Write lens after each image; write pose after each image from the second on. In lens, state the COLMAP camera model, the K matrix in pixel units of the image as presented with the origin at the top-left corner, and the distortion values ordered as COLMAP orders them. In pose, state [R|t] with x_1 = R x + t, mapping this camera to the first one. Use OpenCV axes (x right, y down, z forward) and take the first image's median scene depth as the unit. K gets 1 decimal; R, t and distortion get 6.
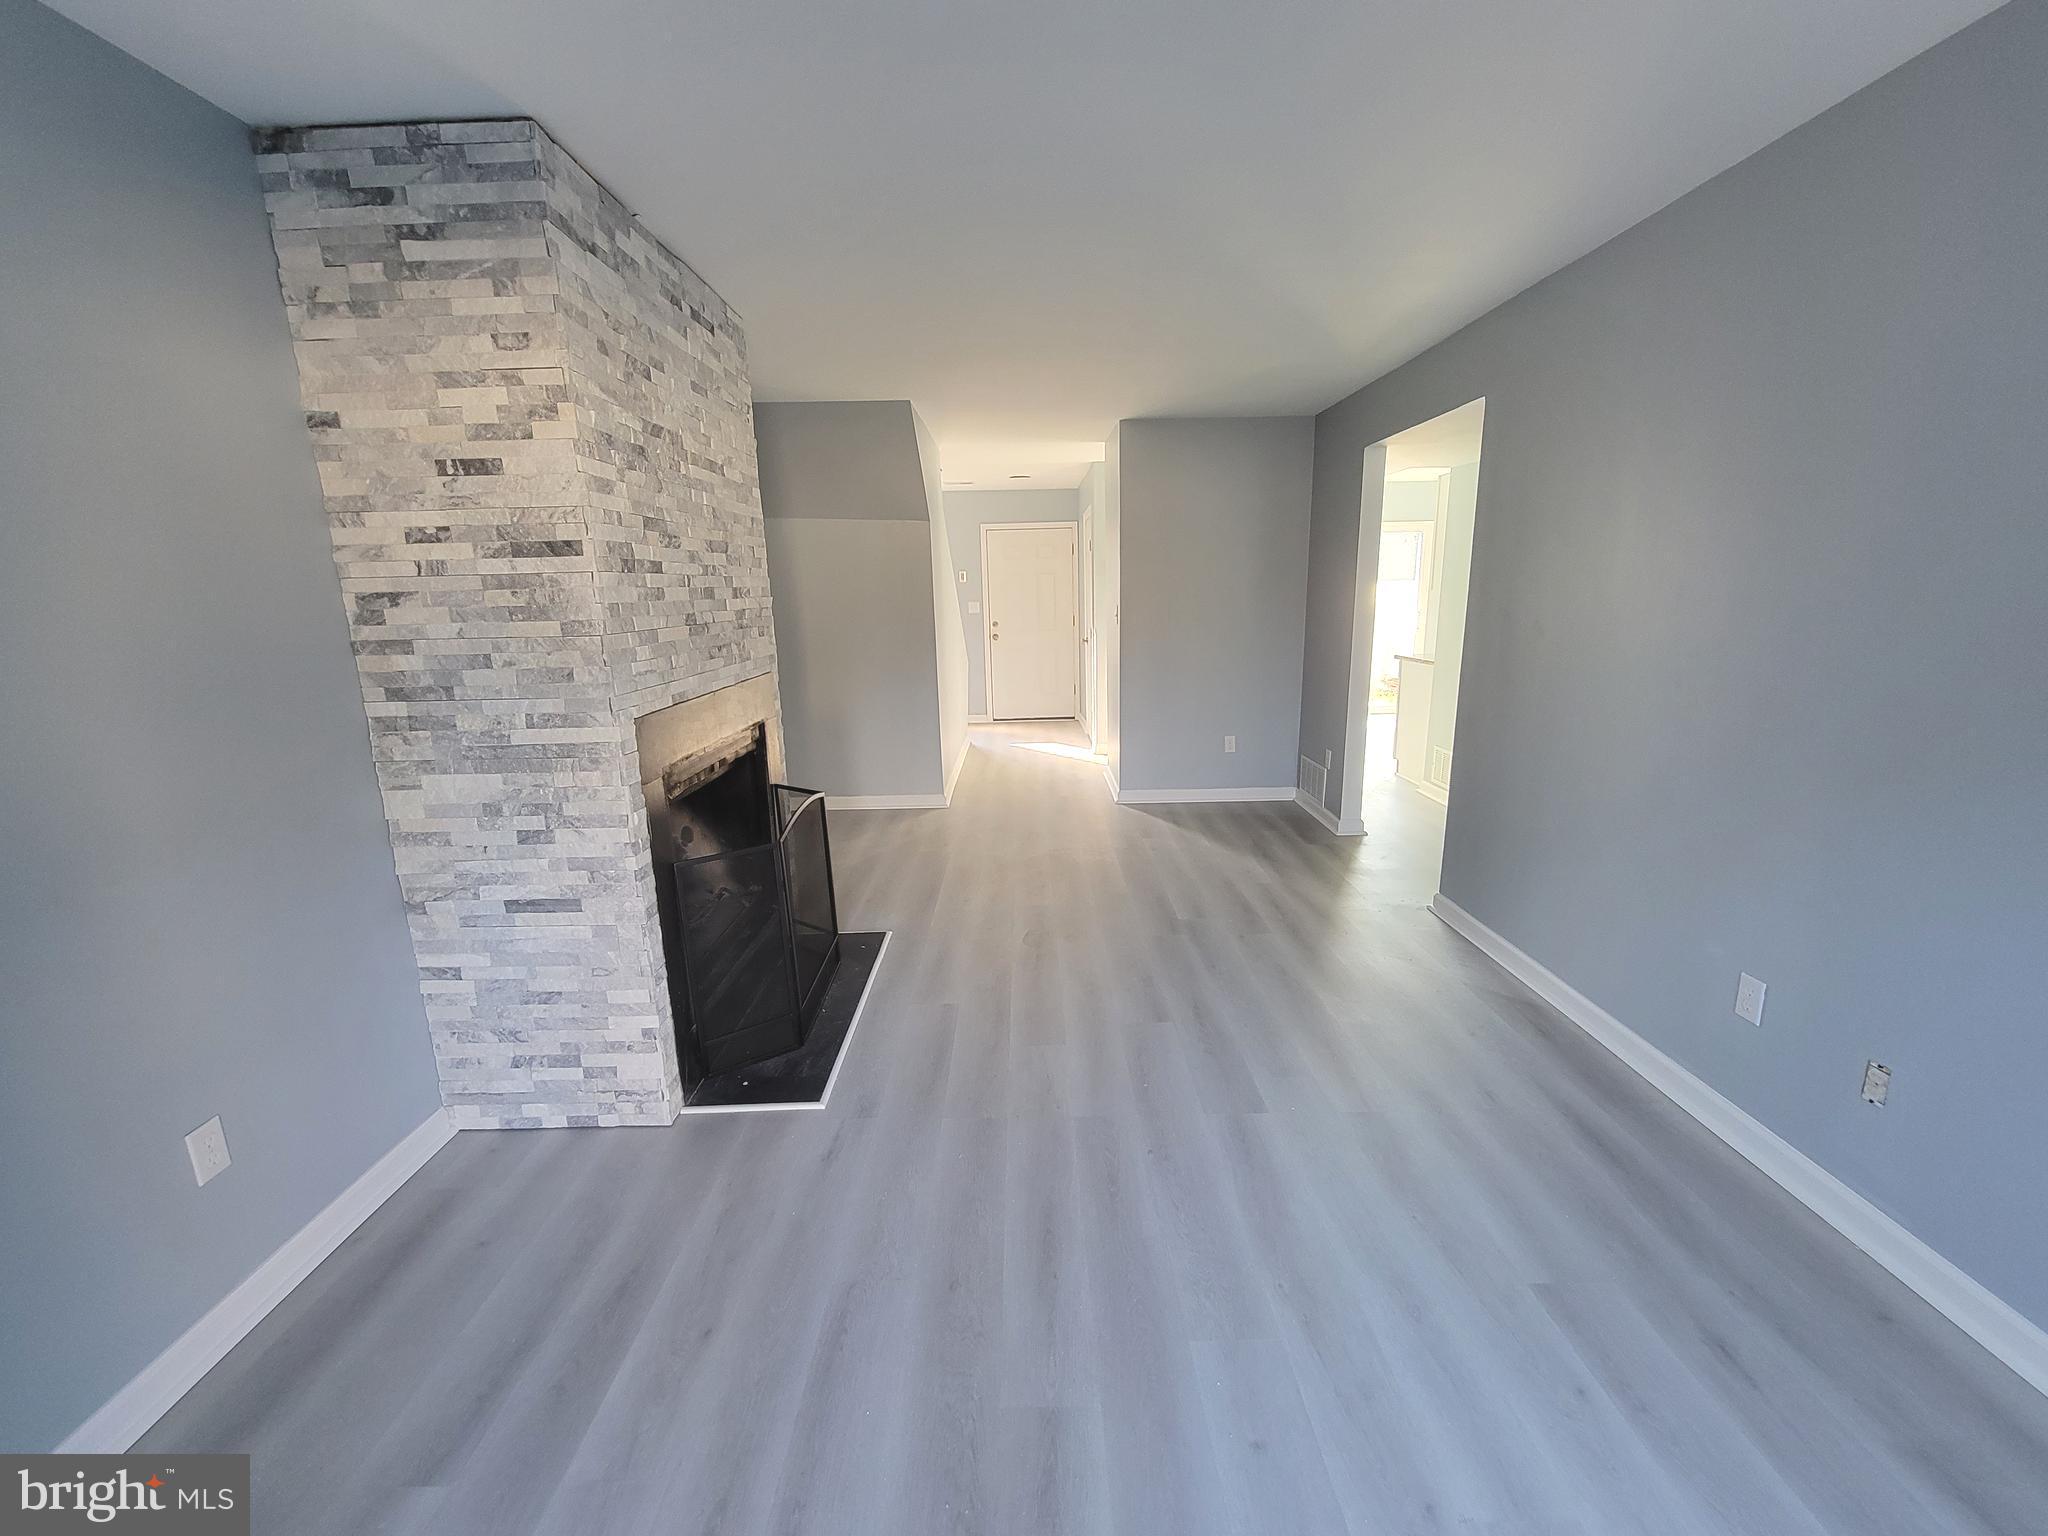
lens RADIAL K [[832.7, 0, 1025.5], [0, 832.7, 777.7], [0, 0, 1]] dist [-0.003409, -0.000430]
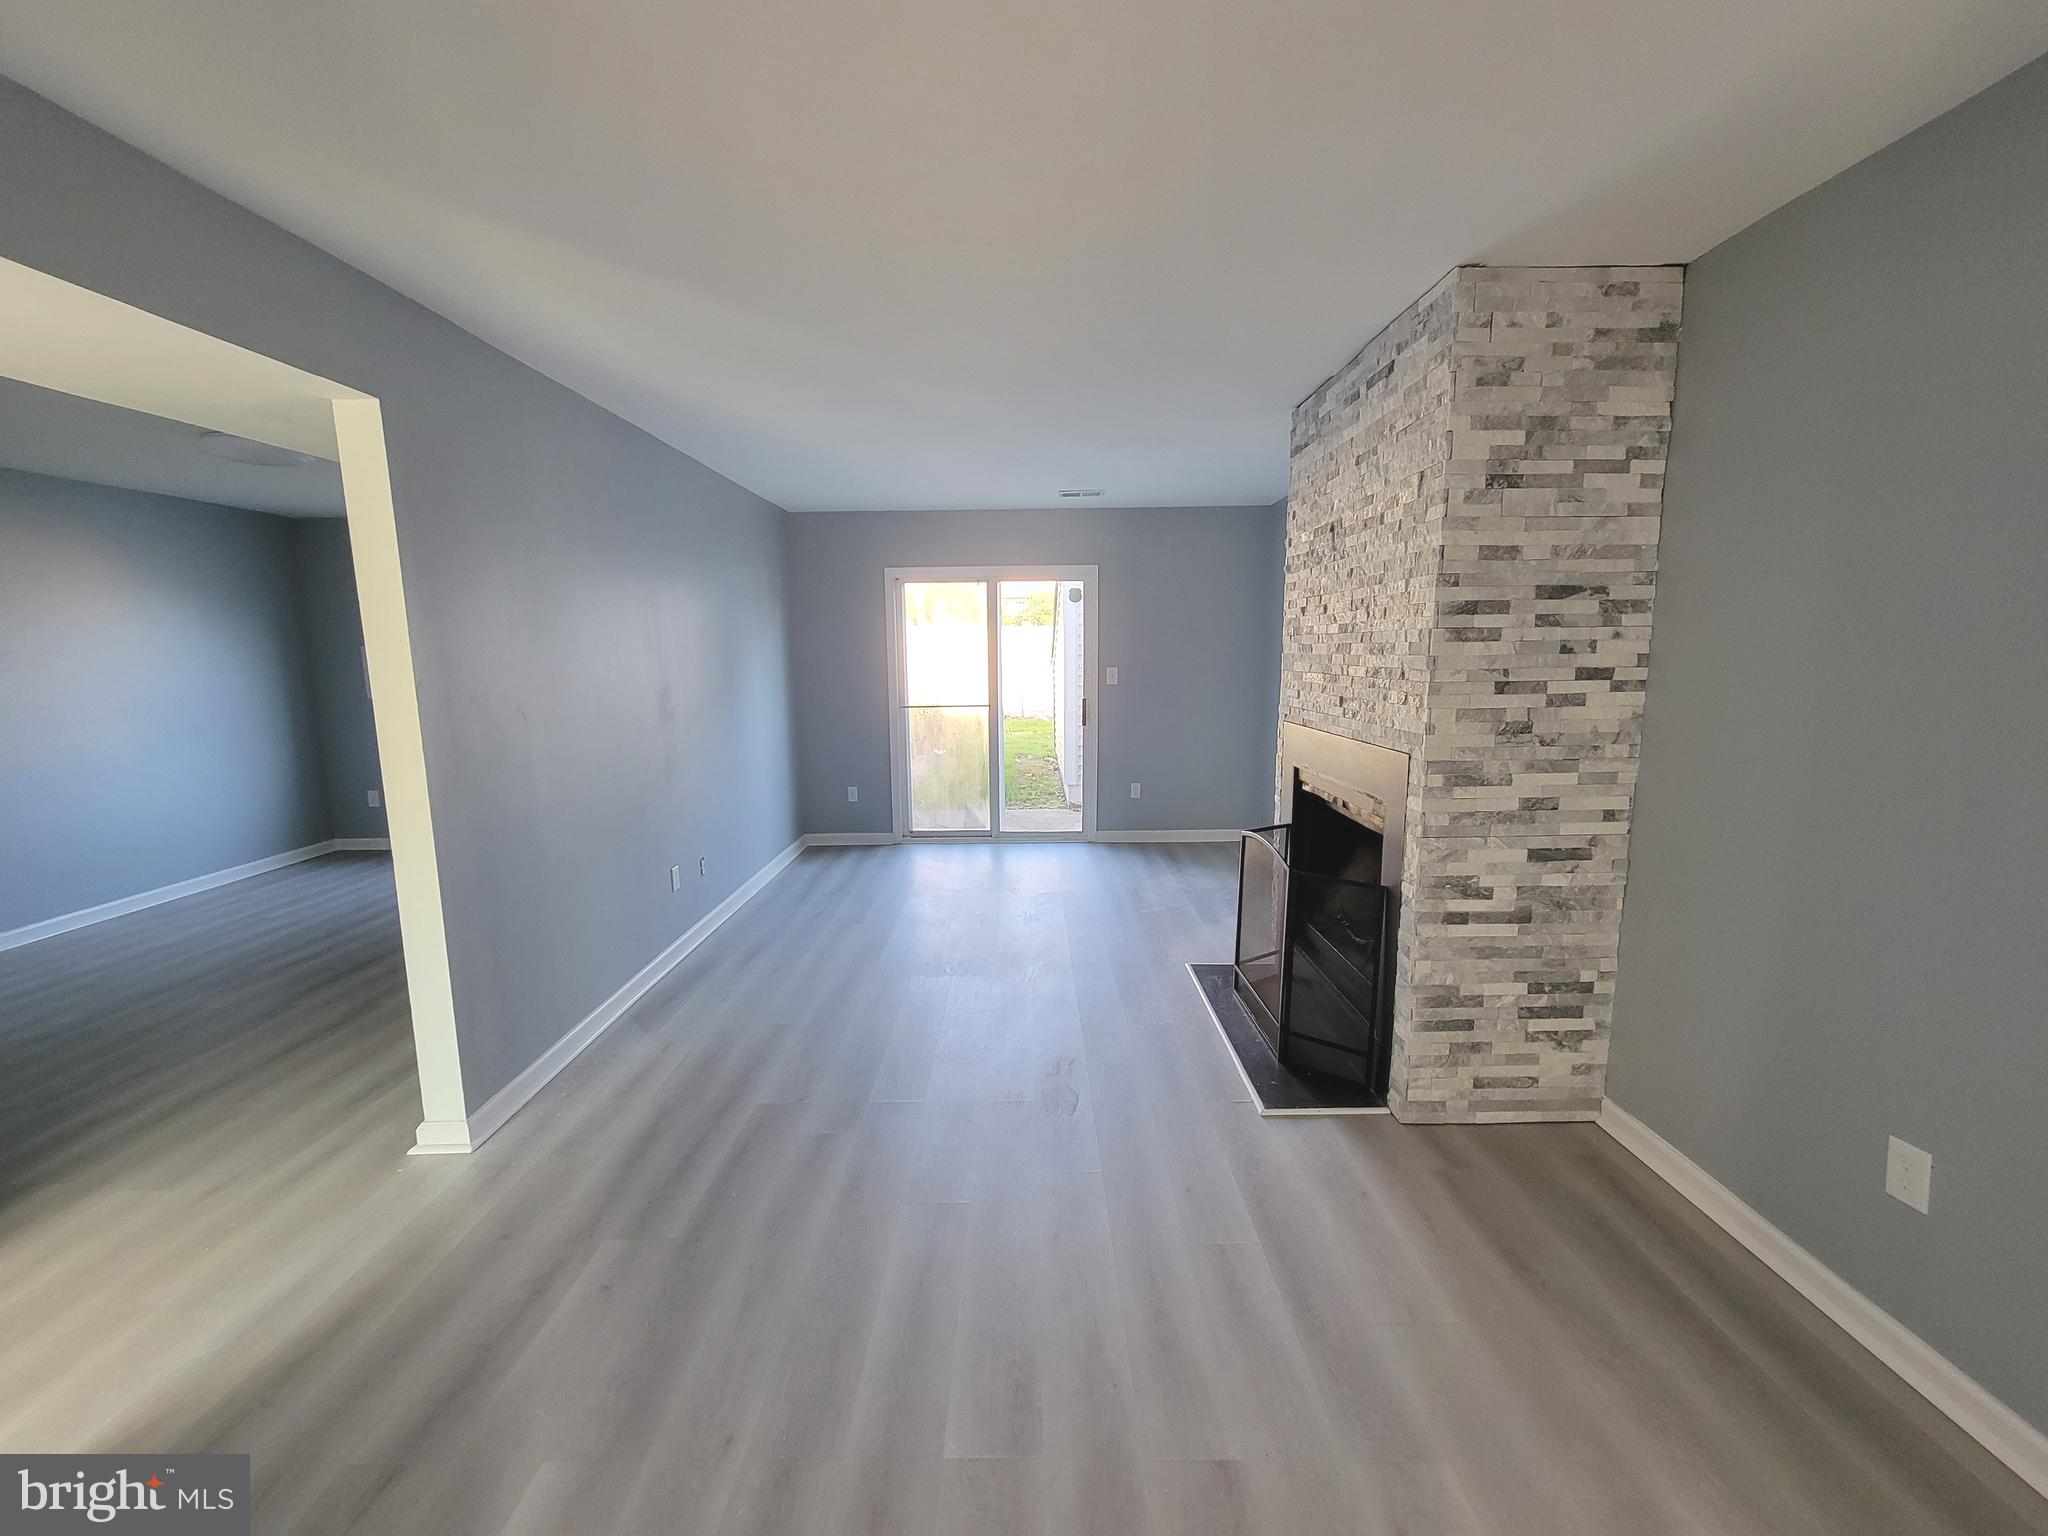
lens RADIAL K [[832.7, 0, 1025.5], [0, 832.7, 777.7], [0, 0, 1]] dist [-0.003409, -0.000430]
pose [[-0.999406, 0.033119, 0.009553, 0.037686], [0.034297, 0.927746, 0.371633, -0.503807], [0.003445, 0.371739, -0.928331, 2.155340]]
